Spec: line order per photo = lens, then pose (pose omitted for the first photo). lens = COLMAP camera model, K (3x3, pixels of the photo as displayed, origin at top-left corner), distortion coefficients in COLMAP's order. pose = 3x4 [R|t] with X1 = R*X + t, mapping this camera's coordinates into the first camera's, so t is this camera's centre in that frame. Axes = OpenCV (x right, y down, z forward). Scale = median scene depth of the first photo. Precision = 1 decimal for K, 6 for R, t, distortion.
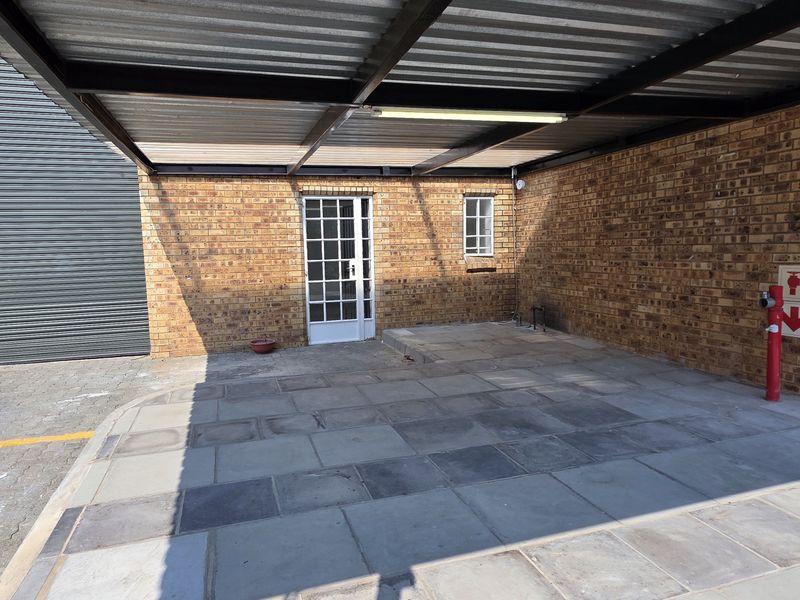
lens RADIAL K [[523.2, 0, 398.3], [0, 523.2, 300.1], [0, 0, 1]] dist [0.019040, -0.008723]
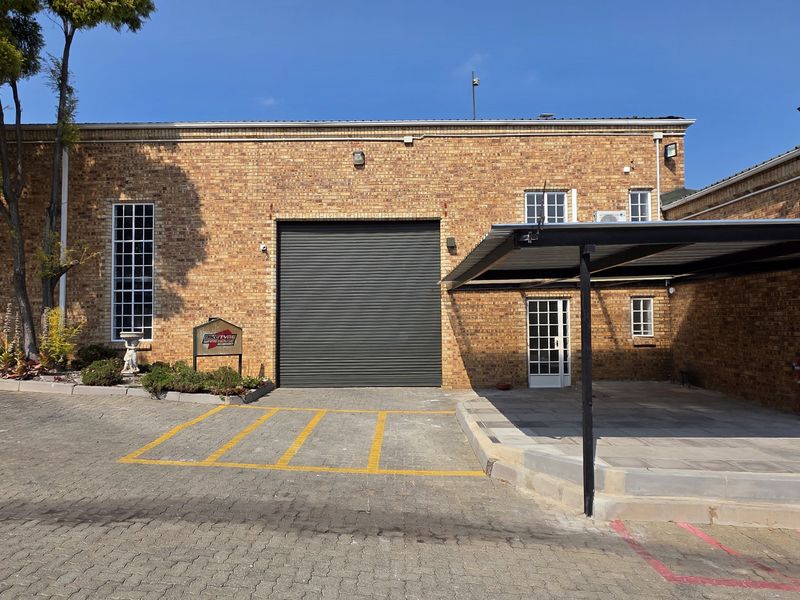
lens RADIAL K [[523.2, 0, 393.5], [0, 523.2, 299.8], [0, 0, 1]] dist [0.019040, -0.008723]
pose [[0.944781, 0.001182, -0.327701, -0.033977], [-0.044695, 0.991114, -0.125284, 0.038006], [0.324641, 0.133012, 0.936438, -0.766772]]
